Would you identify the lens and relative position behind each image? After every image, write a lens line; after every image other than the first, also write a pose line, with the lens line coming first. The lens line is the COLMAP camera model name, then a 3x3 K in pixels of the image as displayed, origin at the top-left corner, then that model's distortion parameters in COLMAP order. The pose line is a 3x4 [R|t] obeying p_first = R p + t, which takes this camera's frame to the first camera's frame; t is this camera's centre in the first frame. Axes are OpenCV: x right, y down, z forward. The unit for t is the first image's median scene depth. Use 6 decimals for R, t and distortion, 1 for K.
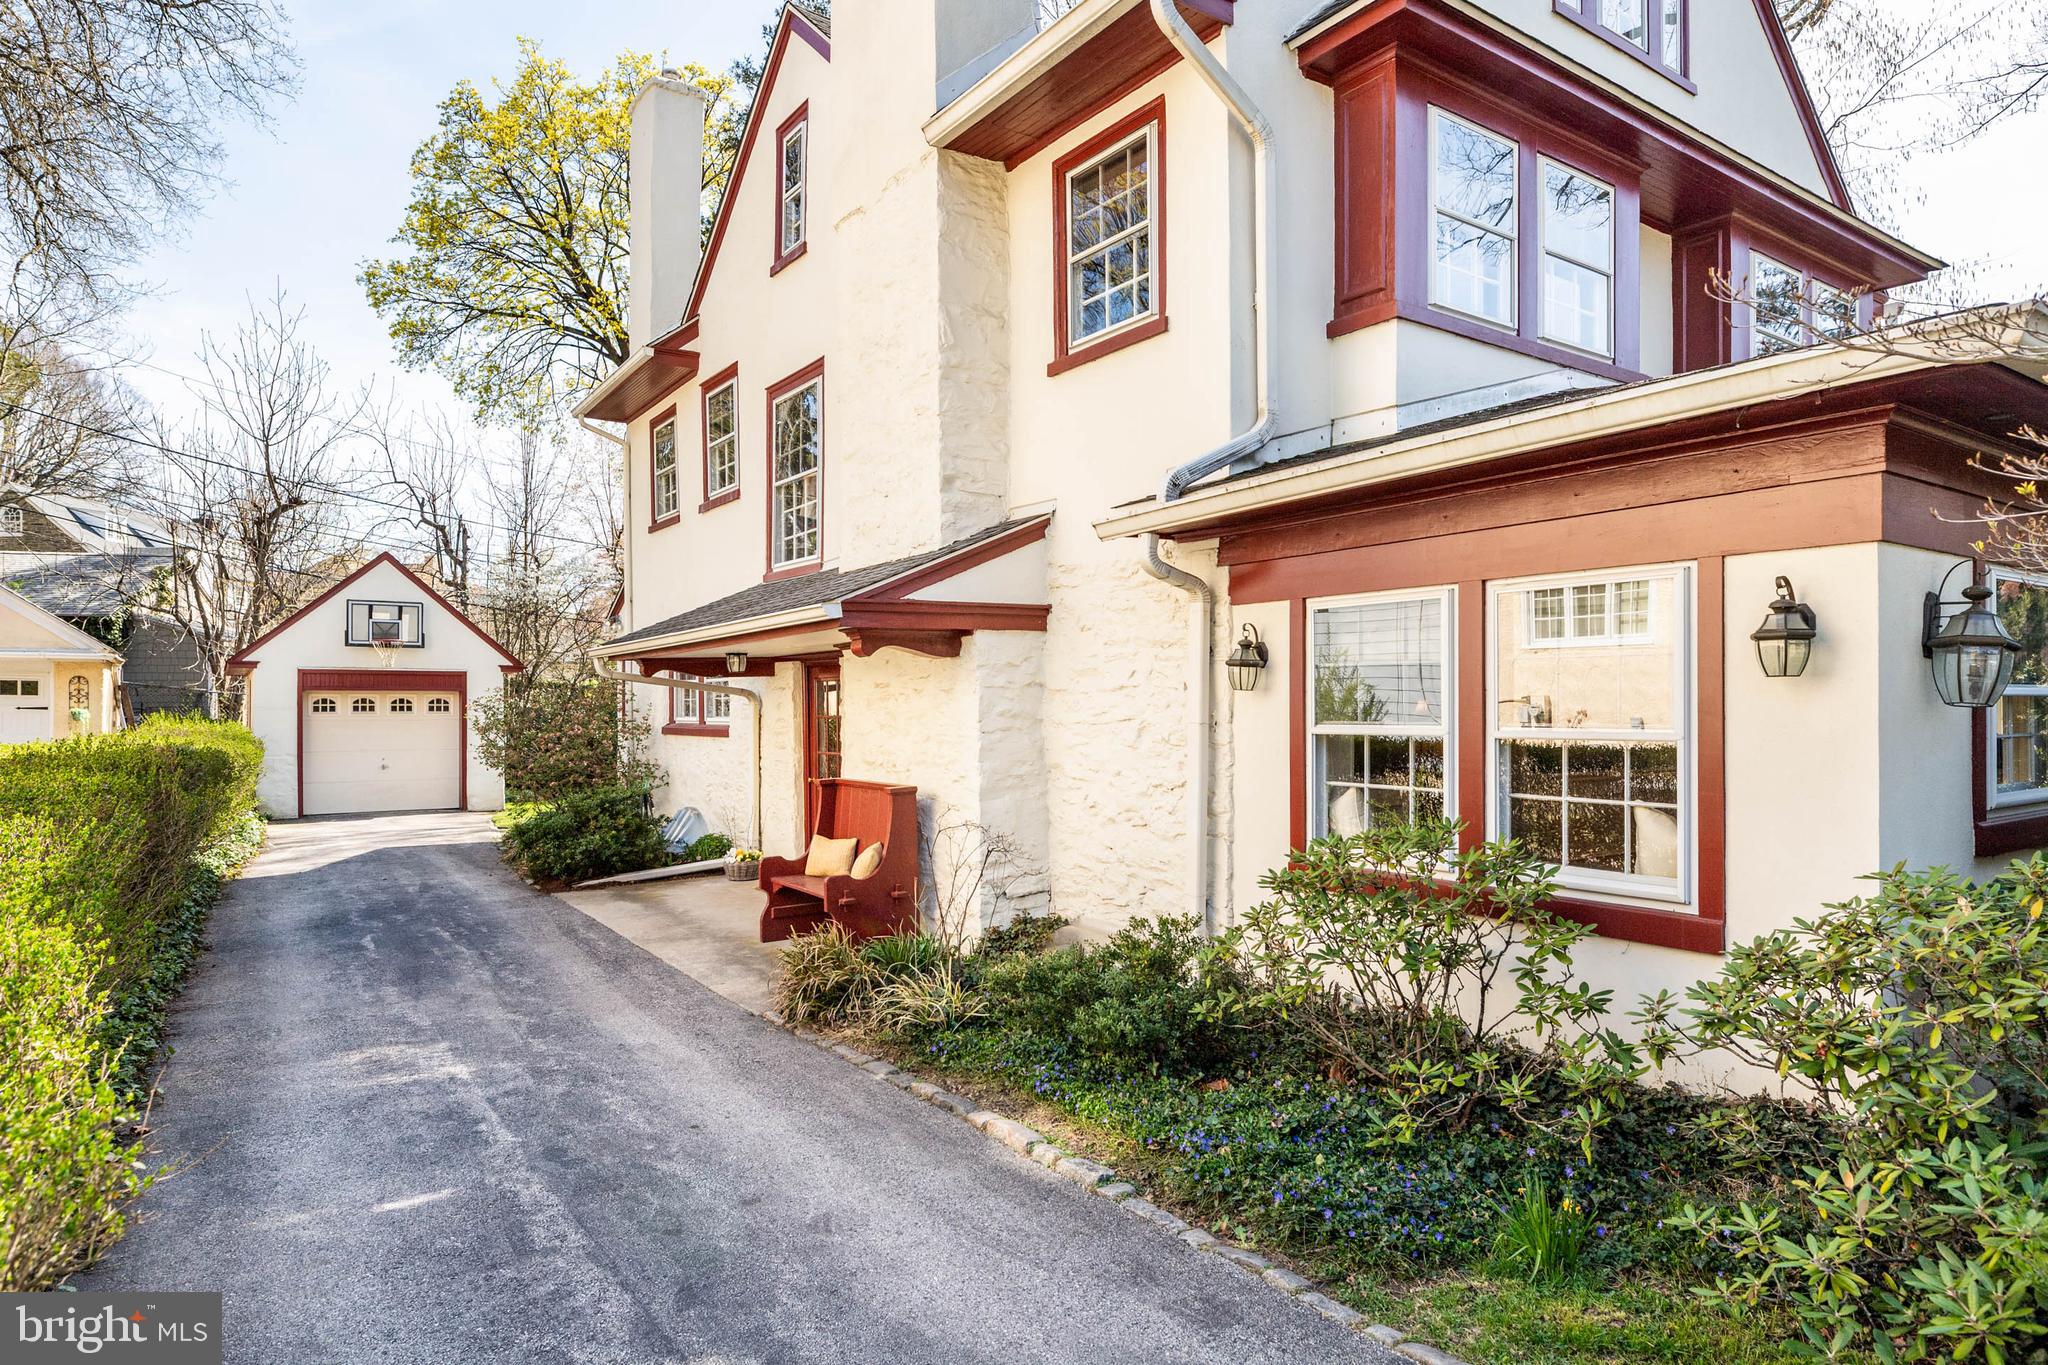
lens RADIAL K [[1171.0, 0, 1026.9], [0, 1171.0, 692.7], [0, 0, 1]] dist [-0.000710, 0.000075]
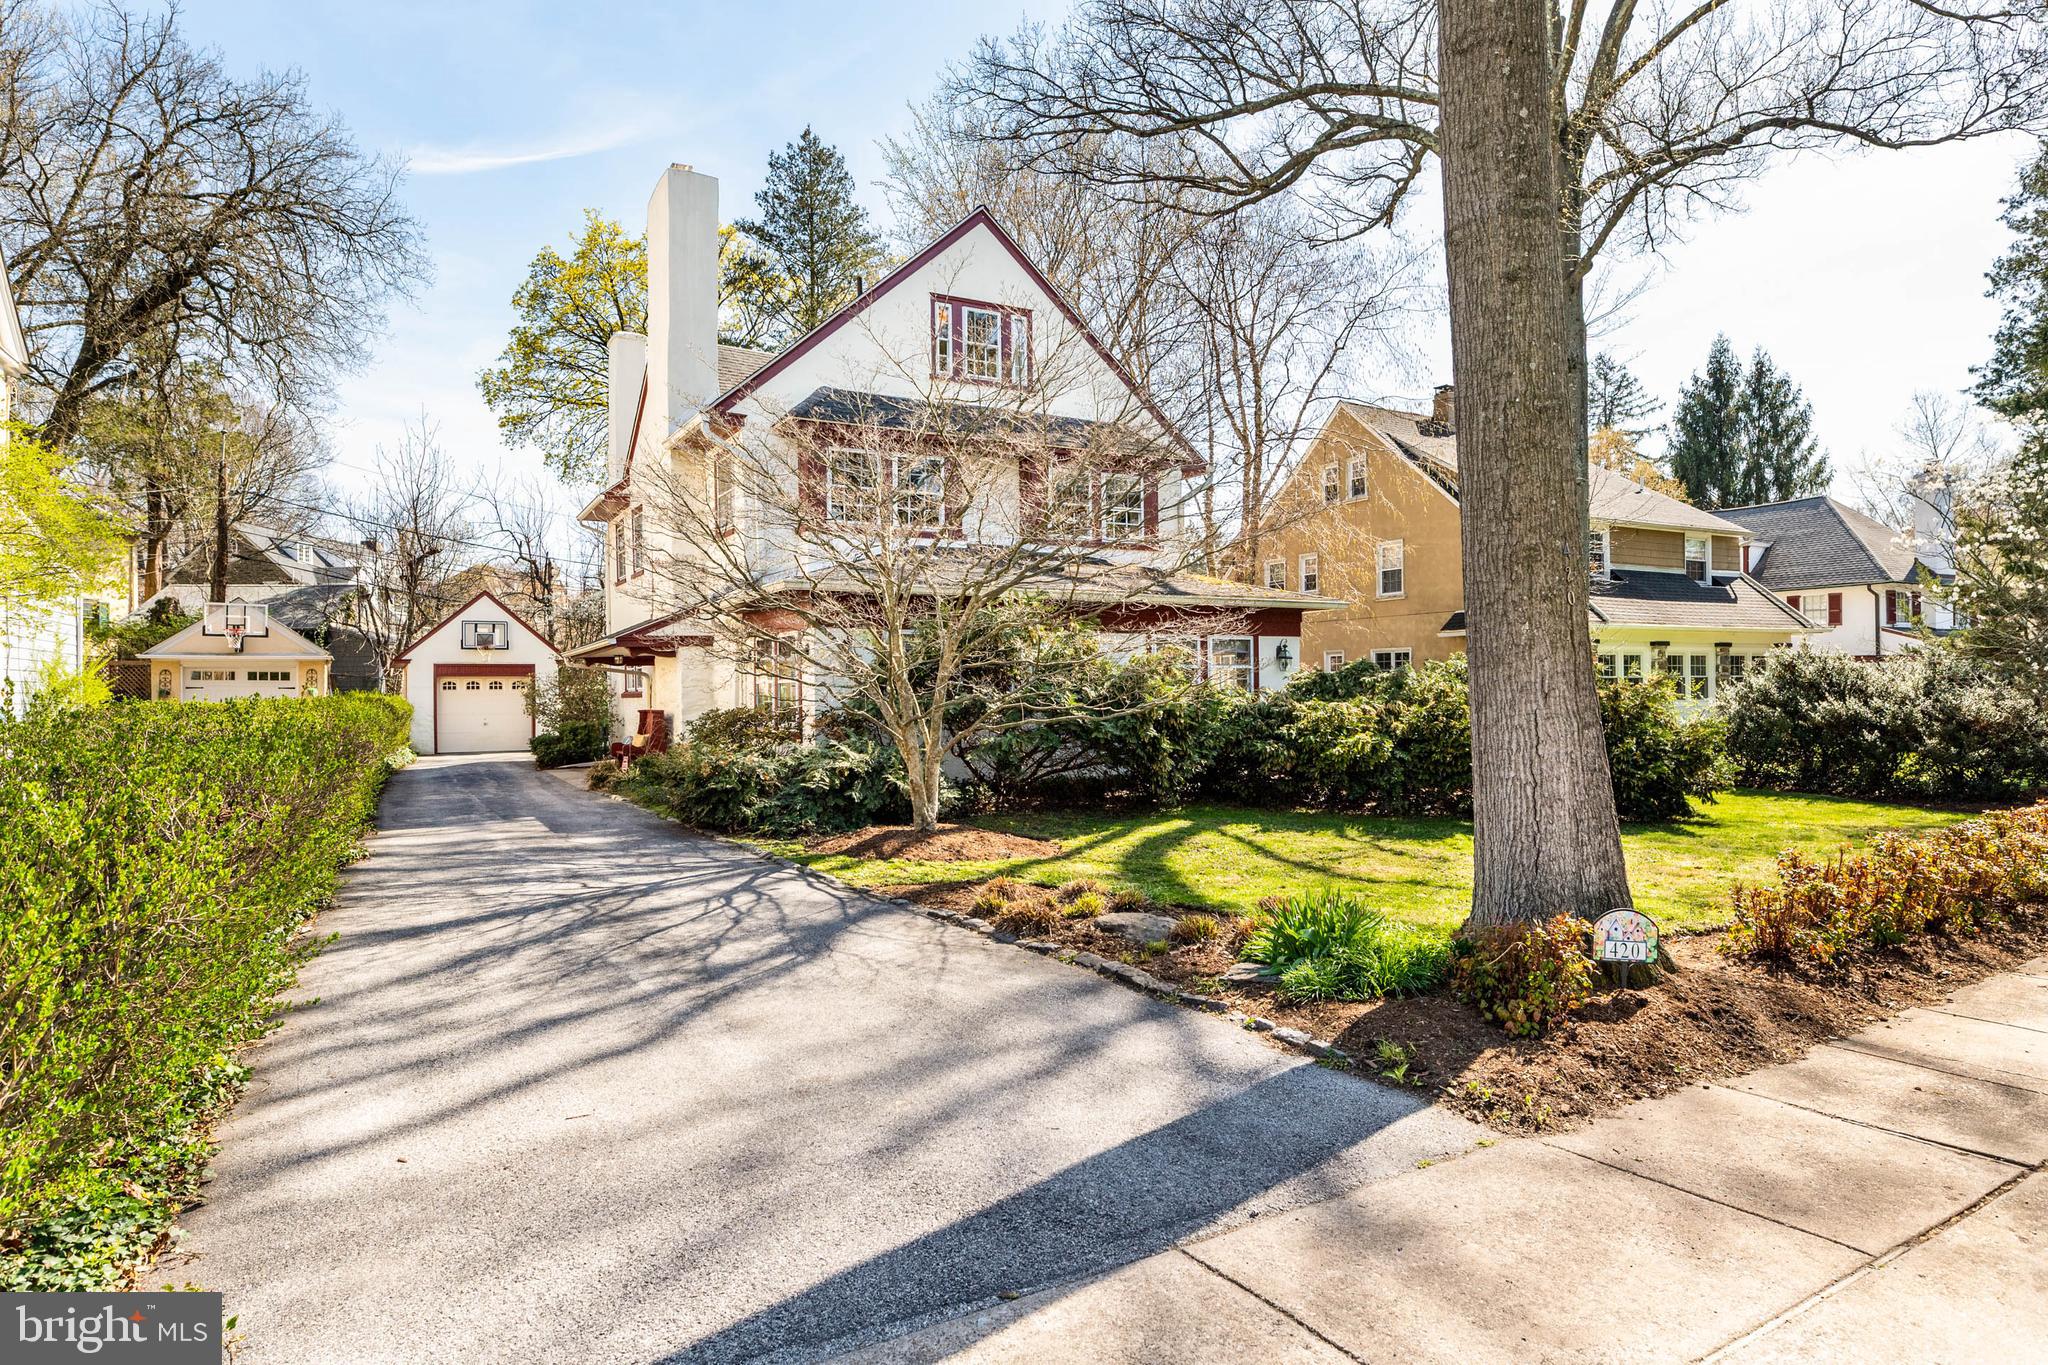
lens RADIAL K [[1145.2, 0, 1020.3], [0, 1145.2, 673.1], [0, 0, 1]] dist [0.000405, -0.000367]
pose [[0.995635, -0.009177, -0.092881, 0.287163], [0.008777, 0.999950, -0.004708, 0.006702], [0.092920, 0.003873, 0.995666, -0.434924]]
